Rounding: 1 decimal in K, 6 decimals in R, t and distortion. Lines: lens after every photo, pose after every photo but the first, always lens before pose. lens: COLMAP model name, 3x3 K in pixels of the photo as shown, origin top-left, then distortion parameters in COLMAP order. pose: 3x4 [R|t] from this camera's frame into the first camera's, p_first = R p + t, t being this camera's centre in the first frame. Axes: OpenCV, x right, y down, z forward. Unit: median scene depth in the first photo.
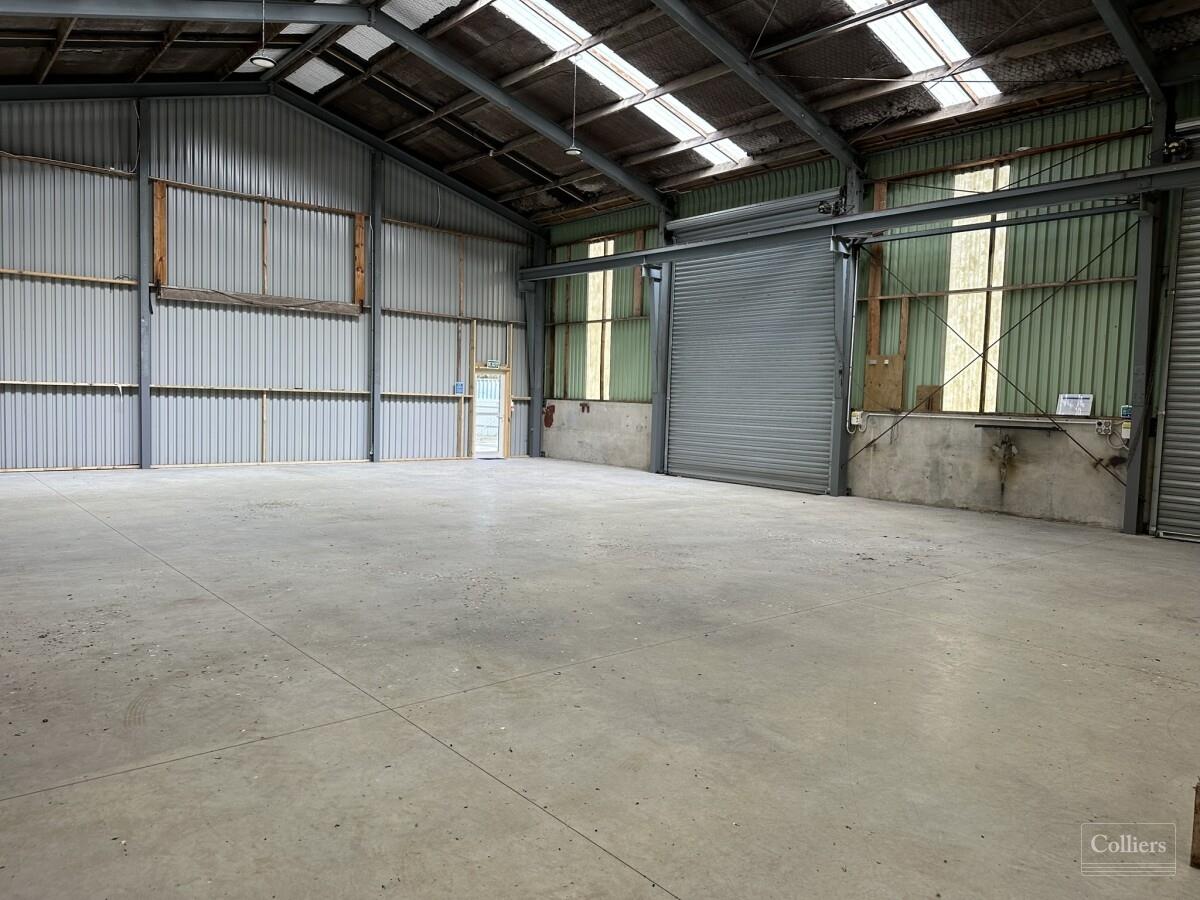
lens RADIAL K [[839.4, 0, 611.0], [0, 839.4, 451.0], [0, 0, 1]] dist [0.091826, -0.098484]
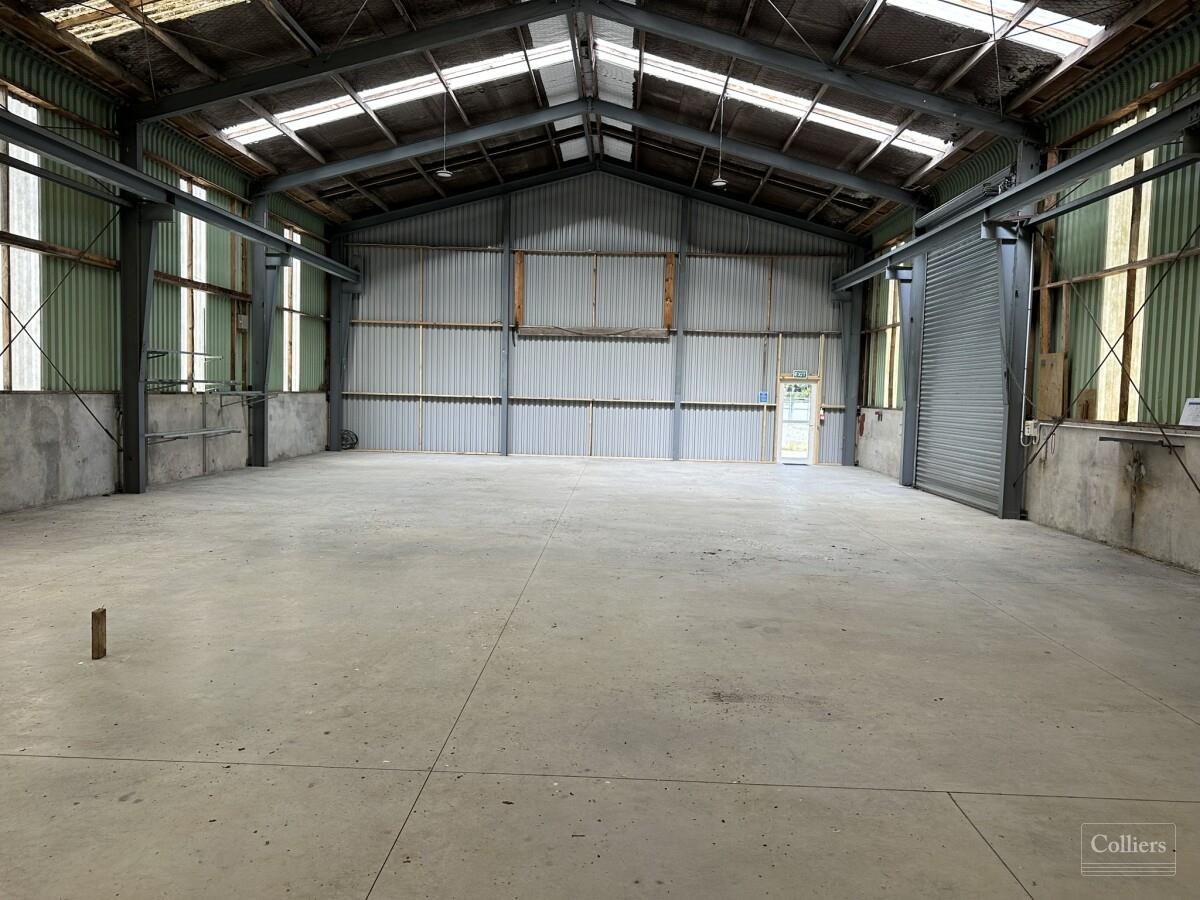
lens RADIAL K [[839.4, 0, 600.7], [0, 839.4, 459.7], [0, 0, 1]] dist [0.091826, -0.098484]
pose [[0.744259, 0.043481, -0.666474, 0.487940], [-0.046788, 0.998821, 0.012915, 0.001430], [0.666250, 0.021571, 0.745416, 0.064567]]
